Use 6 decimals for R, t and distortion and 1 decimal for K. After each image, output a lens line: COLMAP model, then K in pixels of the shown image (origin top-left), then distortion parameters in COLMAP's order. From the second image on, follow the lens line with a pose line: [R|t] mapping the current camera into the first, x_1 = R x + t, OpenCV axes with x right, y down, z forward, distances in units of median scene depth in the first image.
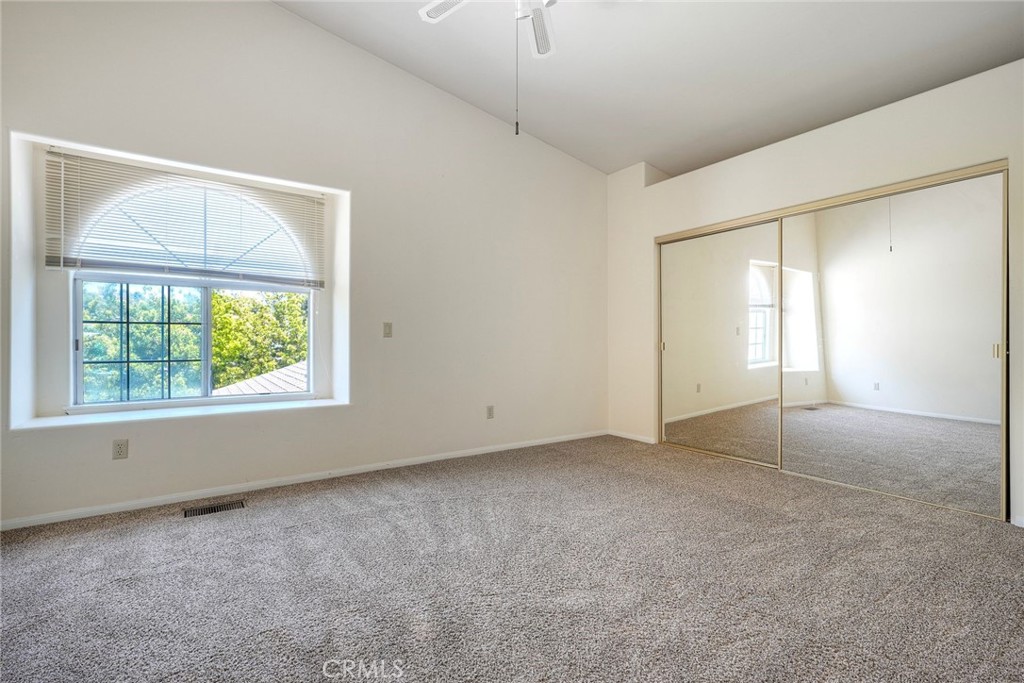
lens RADIAL K [[467.4, 0, 516.3], [0, 467.4, 338.0], [0, 0, 1]] dist [-0.014103, 0.000120]
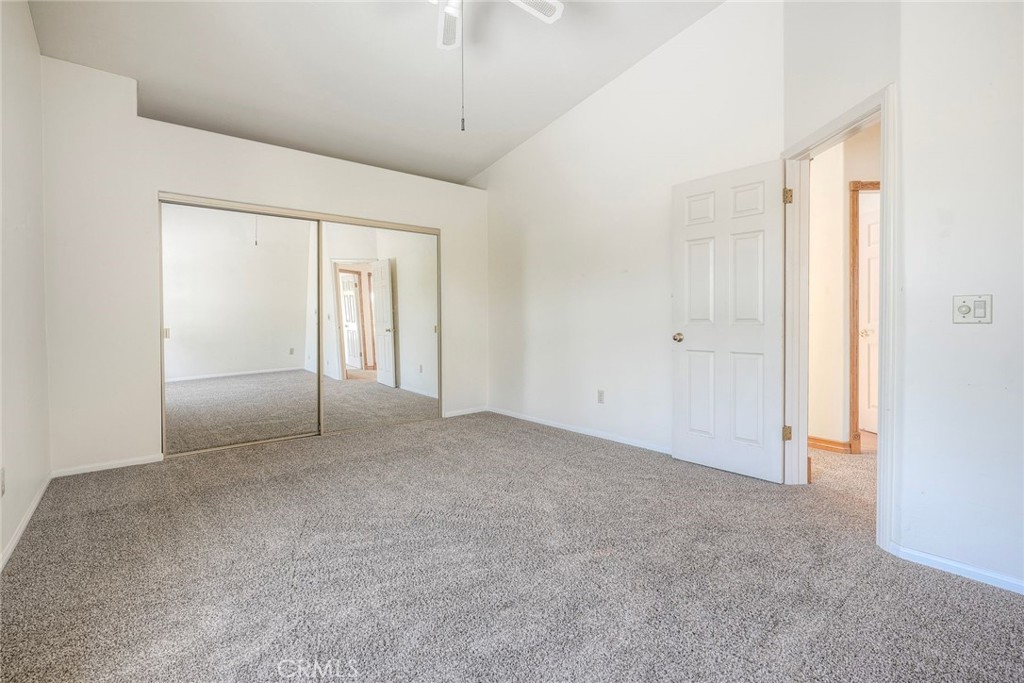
lens RADIAL K [[467.4, 0, 516.3], [0, 467.4, 338.0], [0, 0, 1]] dist [-0.014103, 0.000120]
pose [[-0.074313, -0.048812, 0.996040, -0.861833], [-0.006440, 0.998804, 0.048467, -0.029775], [-0.997214, -0.002813, -0.074539, 0.785888]]
